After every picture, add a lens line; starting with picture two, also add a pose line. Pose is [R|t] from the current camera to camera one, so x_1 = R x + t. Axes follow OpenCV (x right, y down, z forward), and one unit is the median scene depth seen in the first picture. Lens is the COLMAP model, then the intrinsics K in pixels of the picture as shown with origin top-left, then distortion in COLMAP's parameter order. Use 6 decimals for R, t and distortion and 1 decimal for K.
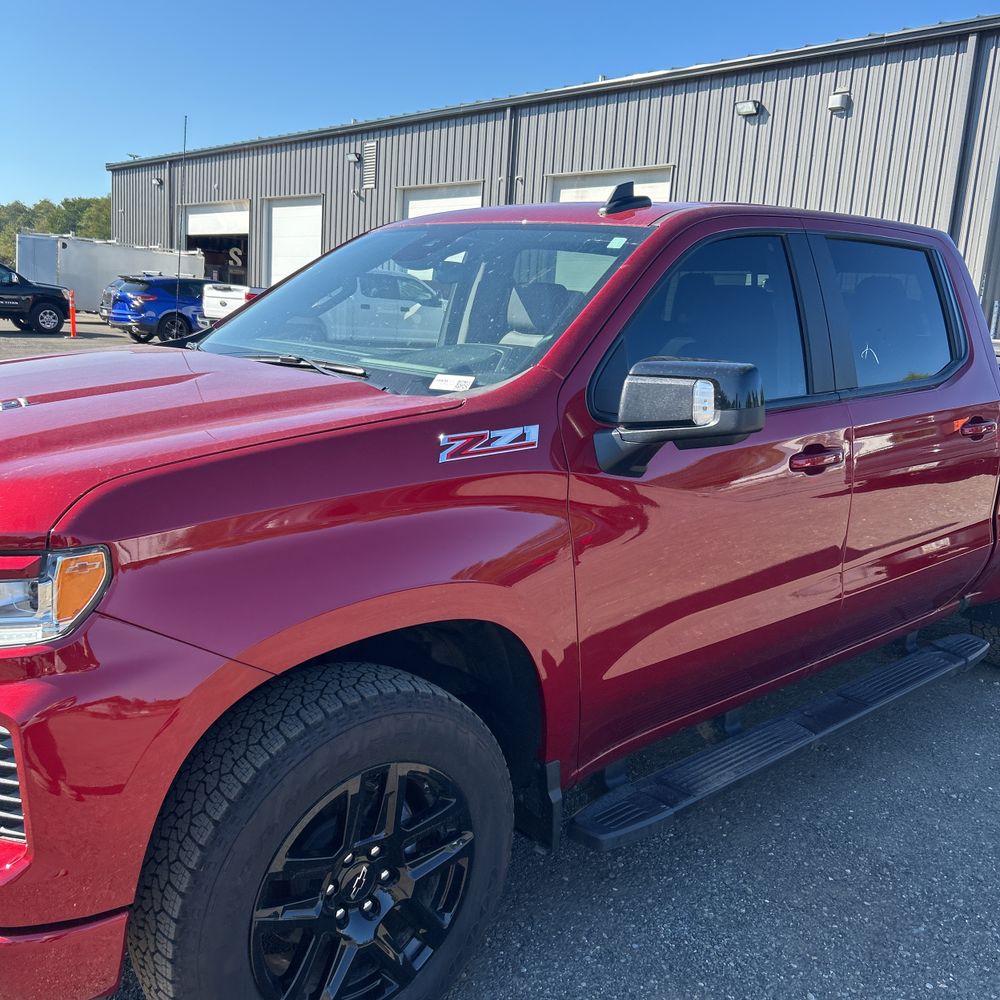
lens RADIAL K [[1004.4, 0, 491.7], [0, 1004.4, 500.1], [0, 0, 1]] dist [0.016033, 0.000000]
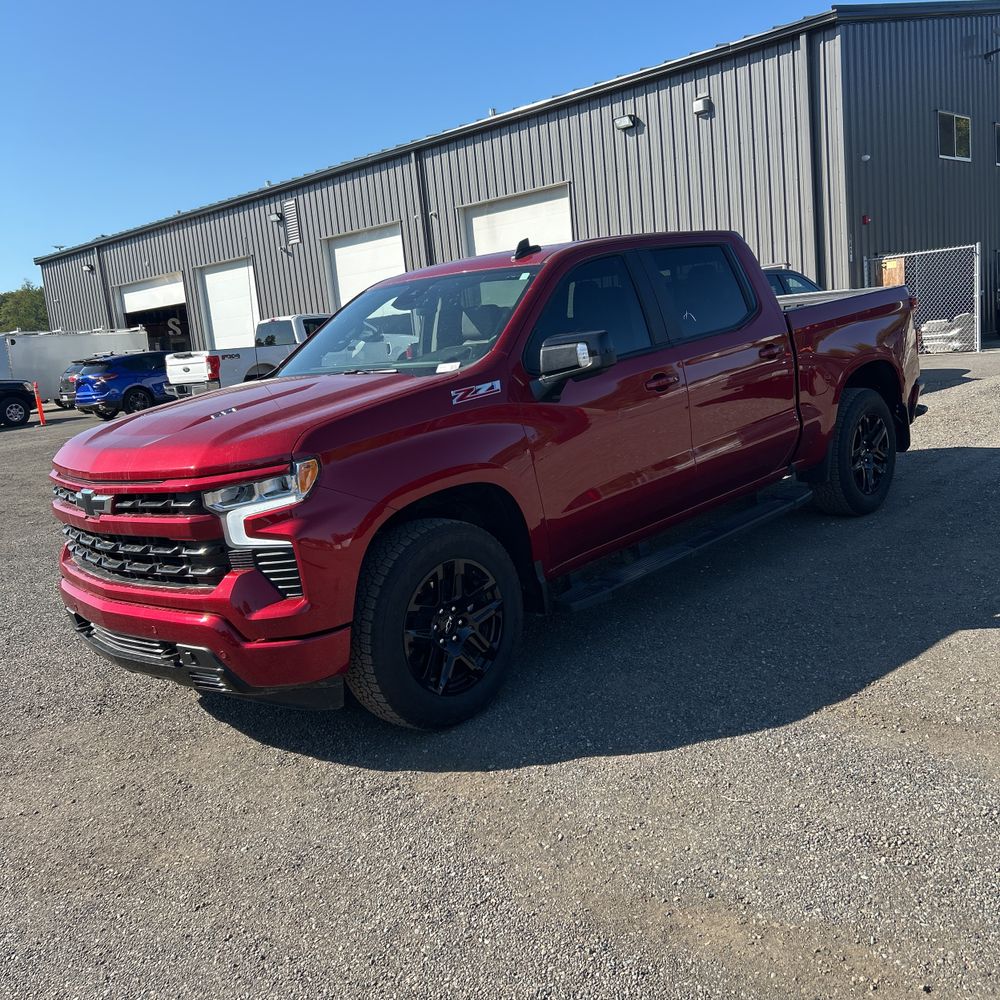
lens RADIAL K [[1004.4, 0, 496.0], [0, 1004.4, 500.0], [0, 0, 1]] dist [0.016033, 0.000000]
pose [[0.984590, -0.168664, 0.046205, -0.056082], [0.169632, 0.985345, -0.017870, 0.119363], [-0.042514, 0.025432, 0.998772, -0.583428]]
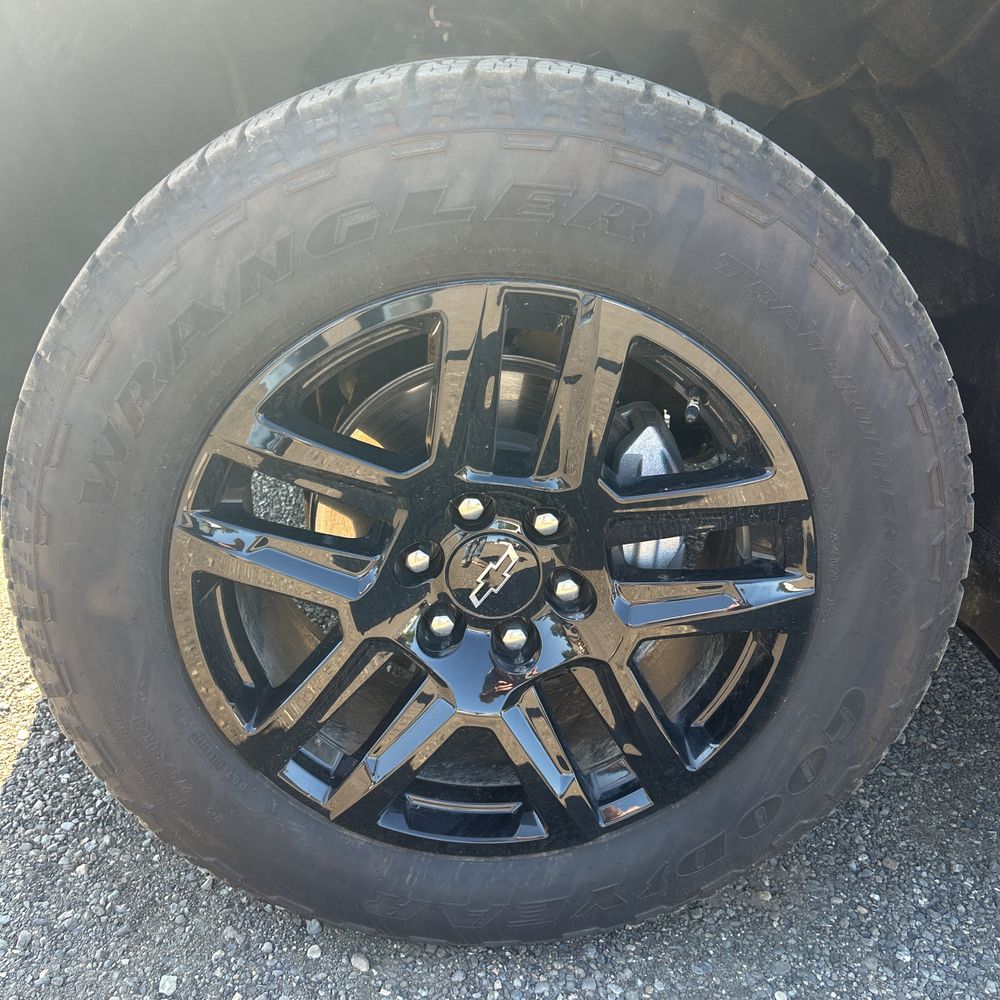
lens RADIAL K [[1004.4, 0, 497.8], [0, 1004.4, 499.5], [0, 0, 1]] dist [0.016033, 0.000000]
pose [[0.775691, 0.273472, -0.568786, 0.065219], [-0.181113, 0.959792, 0.214471, 0.158680], [0.604567, -0.063349, 0.794031, 0.411426]]
